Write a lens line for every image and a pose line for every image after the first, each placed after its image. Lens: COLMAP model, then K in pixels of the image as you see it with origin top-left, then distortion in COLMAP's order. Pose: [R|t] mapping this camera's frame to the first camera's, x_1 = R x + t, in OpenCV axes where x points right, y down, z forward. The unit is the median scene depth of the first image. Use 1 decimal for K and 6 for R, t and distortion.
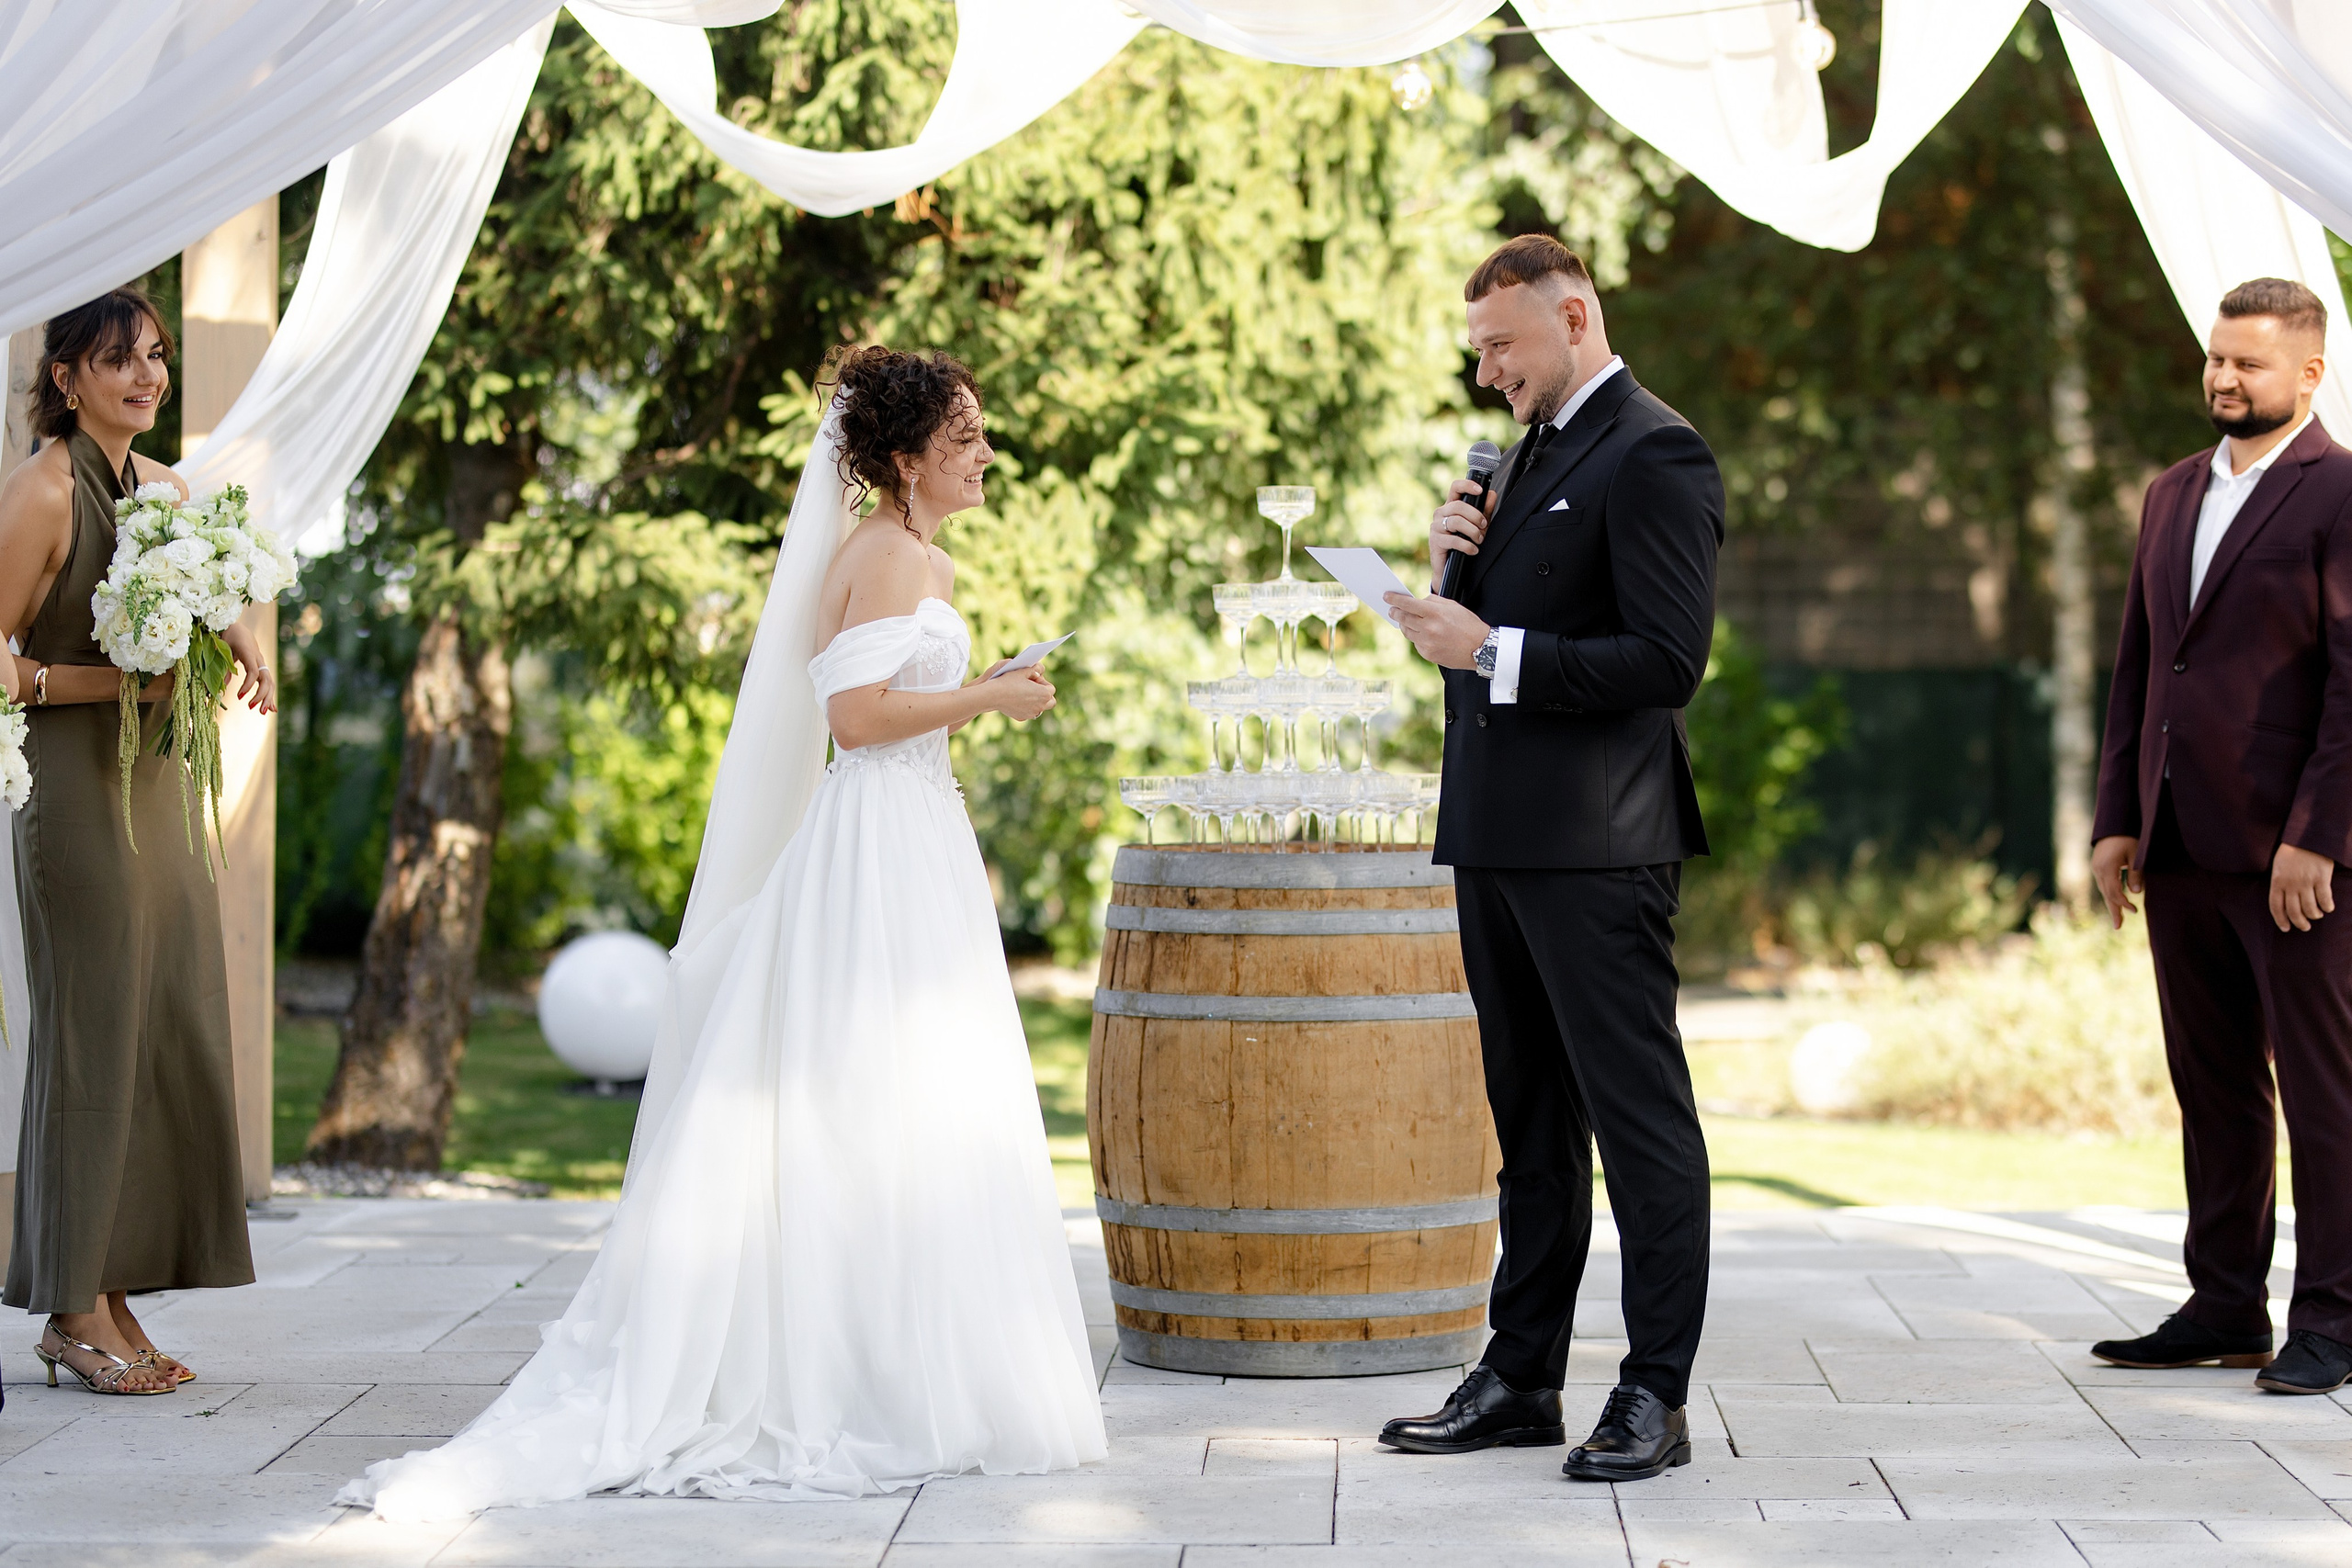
lens RADIAL K [[6353.2, 0, 1191.5], [0, 6353.2, 775.8], [0, 0, 1]] dist [0.066305, 0.000000]
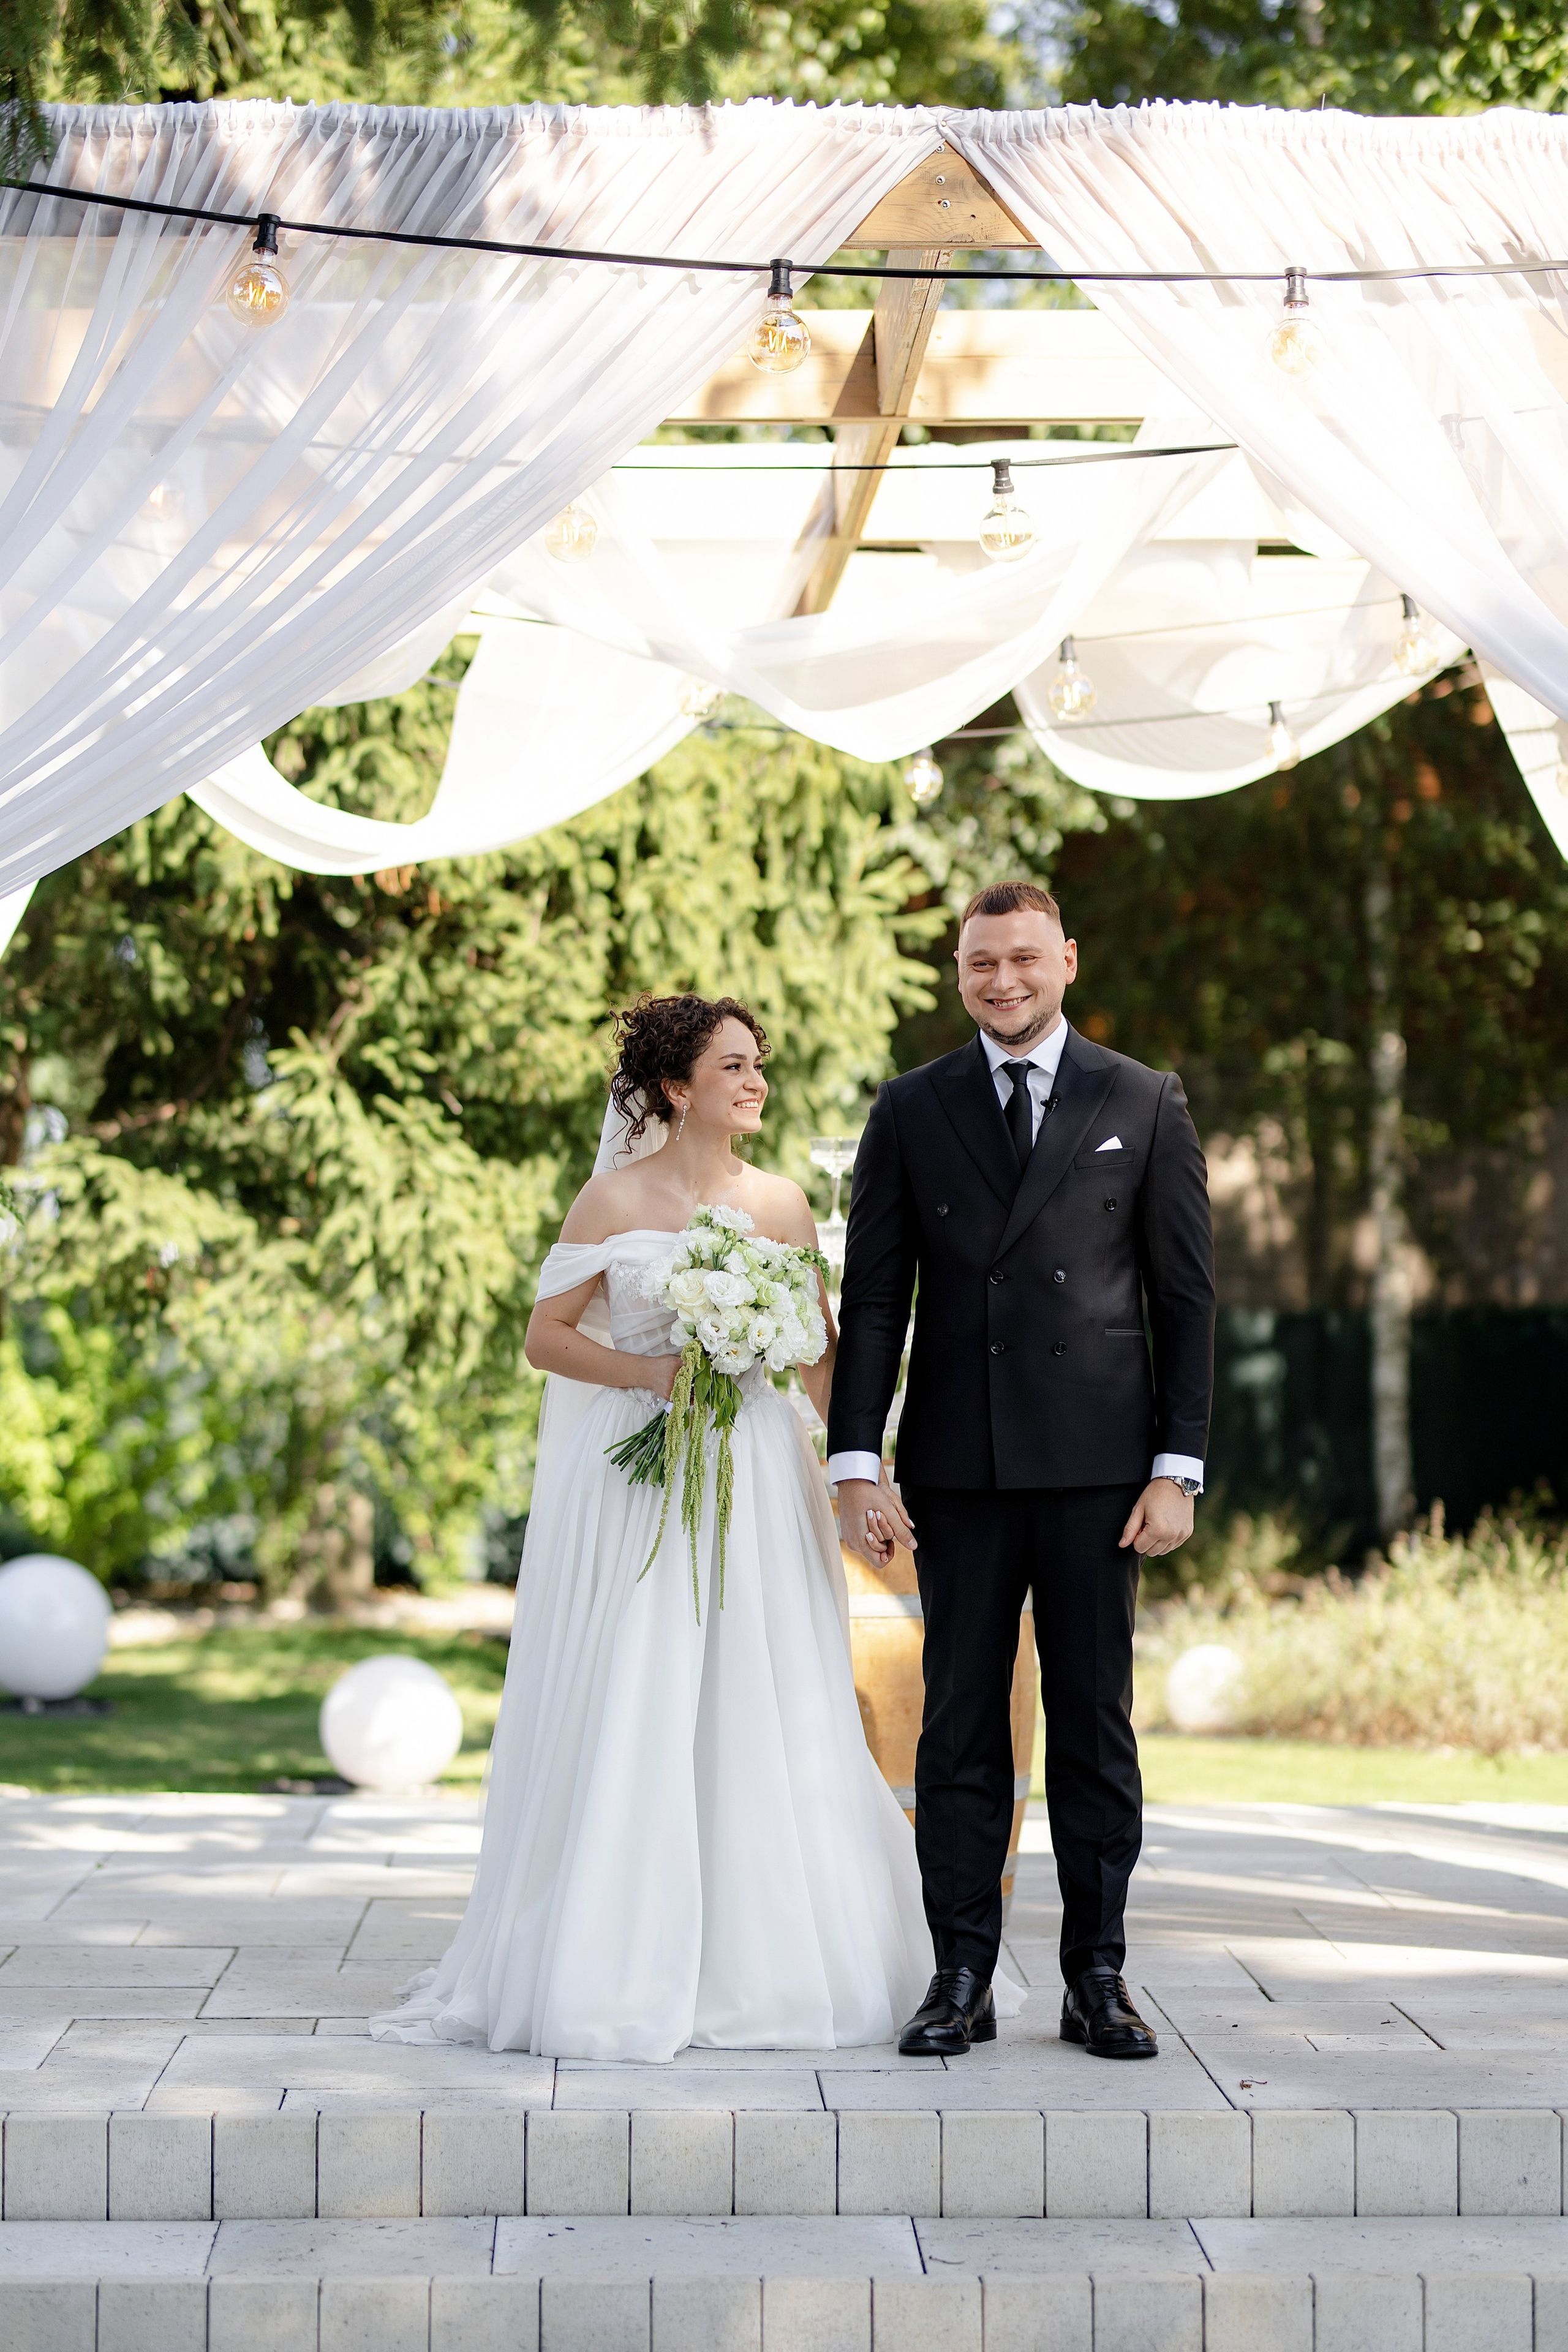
lens RADIAL K [[6353.9, 0, 776.6], [0, 6353.9, 1163.4], [0, 0, 1]] dist [0.066305, 0.000000]
pose [[0.998433, 0.006275, 0.055600, -0.039815], [-0.003983, 0.999142, -0.041231, 0.003378], [-0.055811, 0.040945, 0.997601, -0.075975]]
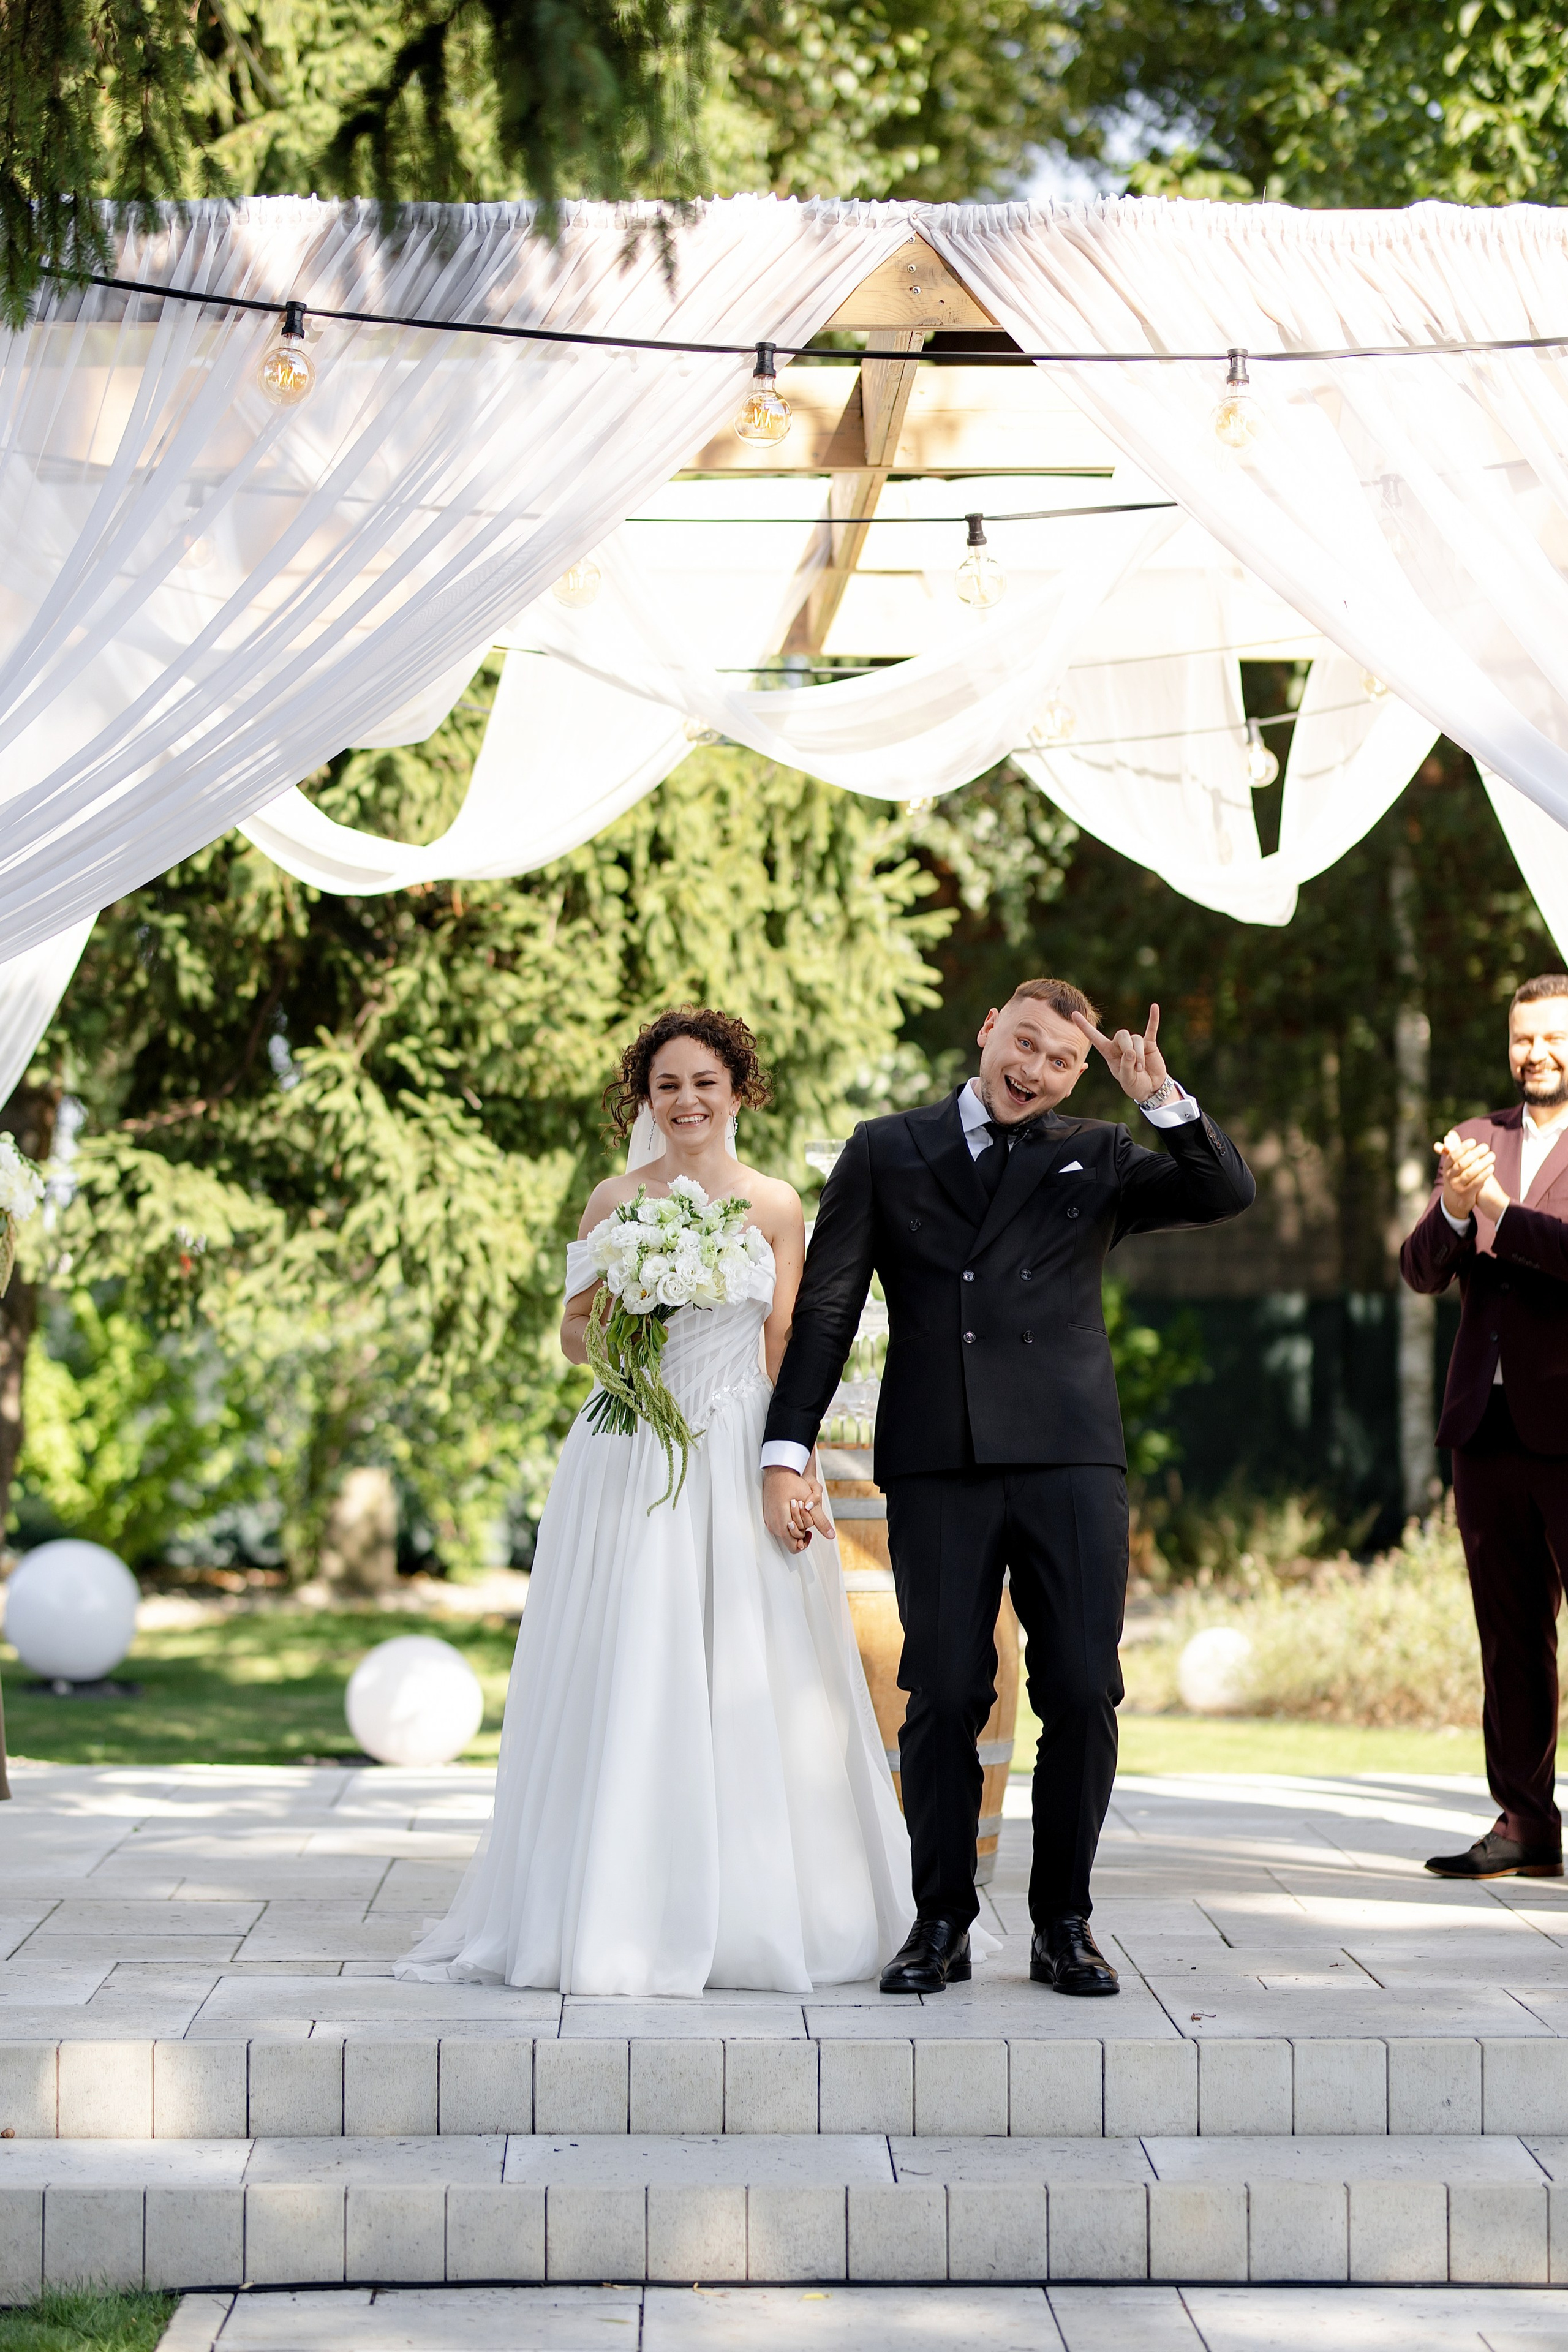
lens RADIAL K [[6619.7, 0, 696.5], [0, 6619.7, 1152.3], [0, 0, 1]] dist [0.138982, 0.000000]
pose [[0.999298, 0.004758, 0.037152, -0.038619], [-0.003310, 0.999236, -0.038943, 0.003322], [-0.037309, 0.038793, 0.998551, -0.159594]]
